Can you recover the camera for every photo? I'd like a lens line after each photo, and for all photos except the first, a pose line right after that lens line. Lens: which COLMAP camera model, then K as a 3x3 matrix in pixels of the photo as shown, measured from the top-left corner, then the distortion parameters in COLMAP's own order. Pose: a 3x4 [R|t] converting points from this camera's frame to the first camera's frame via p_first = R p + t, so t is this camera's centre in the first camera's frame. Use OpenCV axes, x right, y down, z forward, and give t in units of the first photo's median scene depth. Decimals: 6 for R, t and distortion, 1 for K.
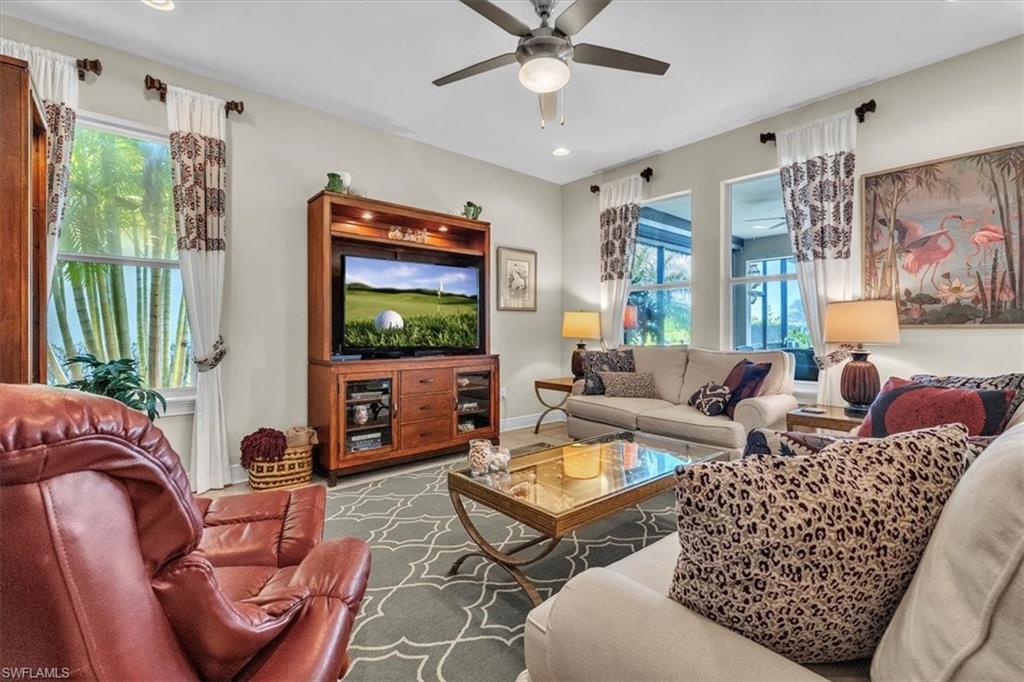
lens RADIAL K [[452.5, 0, 506.4], [0, 452.5, 335.2], [0, 0, 1]] dist [-0.001366, -0.000290]
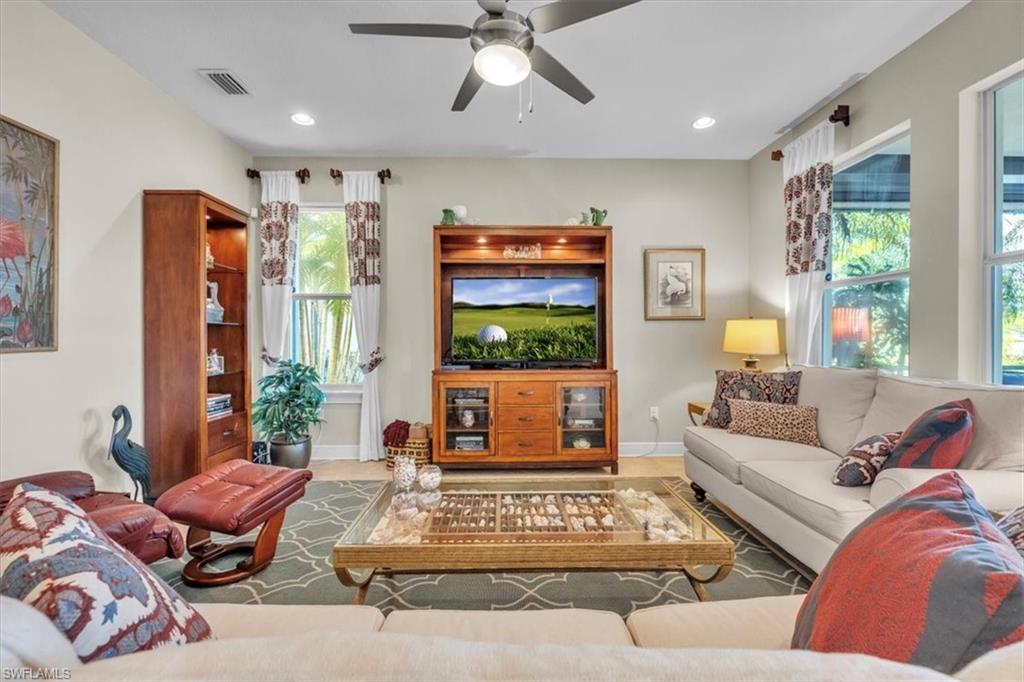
lens RADIAL K [[431.7, 0, 512.0], [0, 431.7, 341.0], [0, 0, 1]] dist [-0.003622, -0.000278]
pose [[0.772615, 0.002612, -0.634870, 0.420106], [-0.005117, 0.999985, -0.002113, -0.014223], [0.634854, 0.004882, 0.772616, 0.225744]]
